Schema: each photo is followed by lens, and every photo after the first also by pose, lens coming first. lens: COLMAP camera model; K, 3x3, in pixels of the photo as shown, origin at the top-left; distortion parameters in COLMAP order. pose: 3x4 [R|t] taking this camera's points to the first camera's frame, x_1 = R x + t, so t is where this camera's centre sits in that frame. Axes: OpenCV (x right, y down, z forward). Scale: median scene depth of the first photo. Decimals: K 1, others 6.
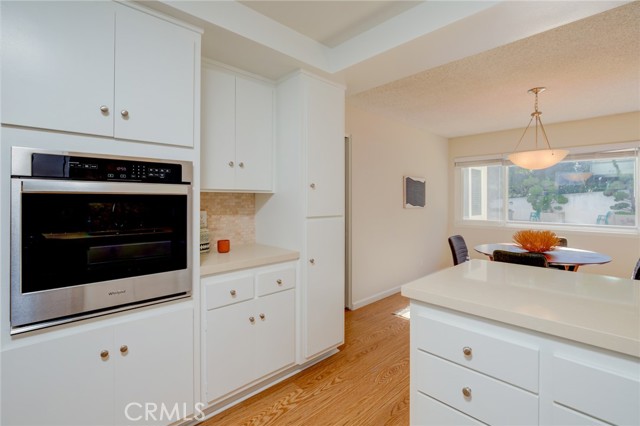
lens RADIAL K [[293.4, 0, 311.8], [0, 293.4, 197.8], [0, 0, 1]] dist [-0.016906, 0.002967]
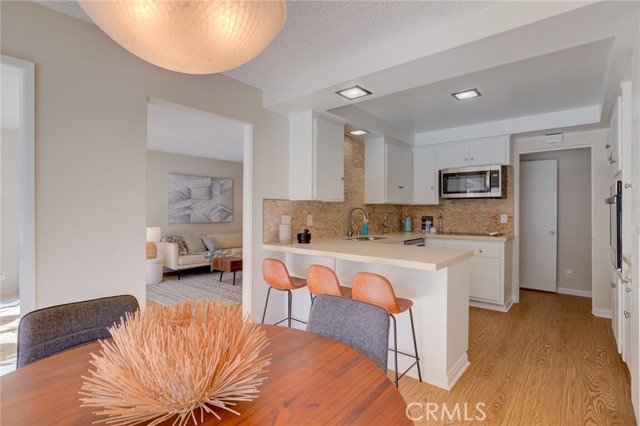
lens RADIAL K [[310.8, 0, 314.2], [0, 310.8, 208.2], [0, 0, 1]] dist [-0.010944, 0.001688]
pose [[-0.993467, -0.007933, -0.113840, 0.710833], [-0.005908, 0.999818, -0.018114, 0.030039], [0.113963, -0.017323, -0.993334, 1.308367]]
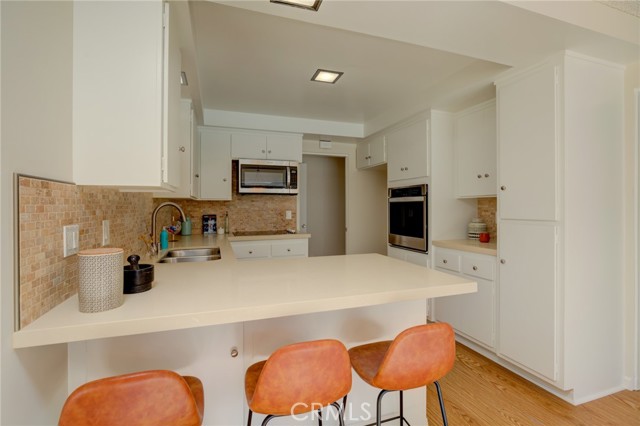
lens RADIAL K [[293.4, 0, 315.0], [0, 293.4, 205.7], [0, 0, 1]] dist [-0.016906, 0.002967]
pose [[-0.408319, -0.004795, -0.912827, 0.902658], [0.010909, 0.999889, -0.010132, 0.017703], [0.912774, -0.014095, -0.408221, 0.619002]]
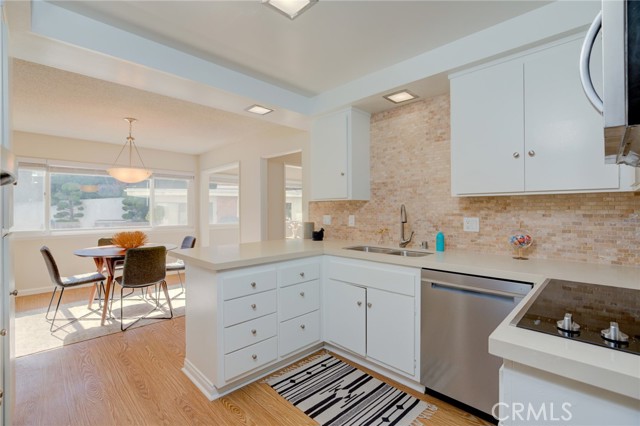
lens RADIAL K [[293.4, 0, 318.1], [0, 293.4, 208.8], [0, 0, 1]] dist [-0.016906, 0.002967]
pose [[-0.042618, 0.000902, 0.999091, -0.526240], [-0.005252, 0.999986, -0.001127, 0.011705], [-0.999078, -0.005296, -0.042613, 0.249725]]
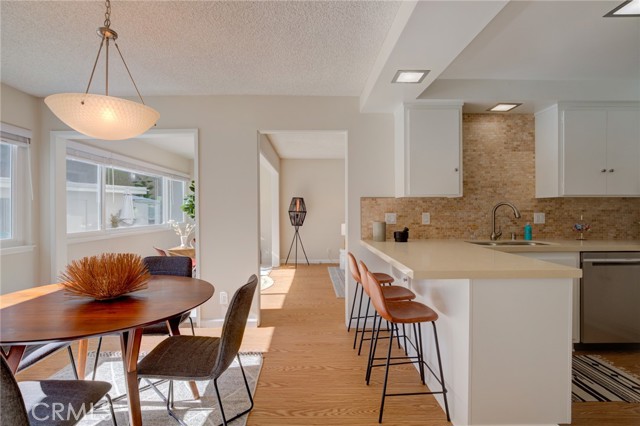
lens RADIAL K [[310.8, 0, 314.5], [0, 310.8, 210.9], [0, 0, 1]] dist [-0.010944, 0.001688]
pose [[-0.745815, -0.002315, 0.666149, 0.132022], [-0.005524, 0.999981, -0.002710, 0.033068], [-0.666130, -0.005701, -0.745814, 1.197580]]
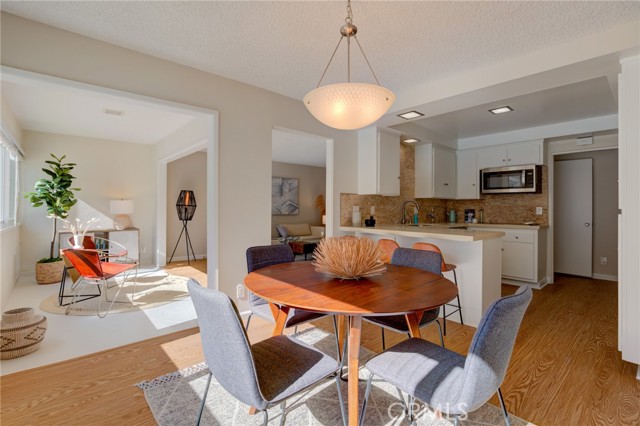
lens RADIAL K [[293.4, 0, 314.3], [0, 293.4, 204.3], [0, 0, 1]] dist [-0.016906, 0.002967]
pose [[-0.999427, -0.010868, 0.032054, 0.841163], [-0.011597, 0.999676, -0.022672, 0.063832], [-0.031797, -0.023031, -0.999229, 1.602745]]
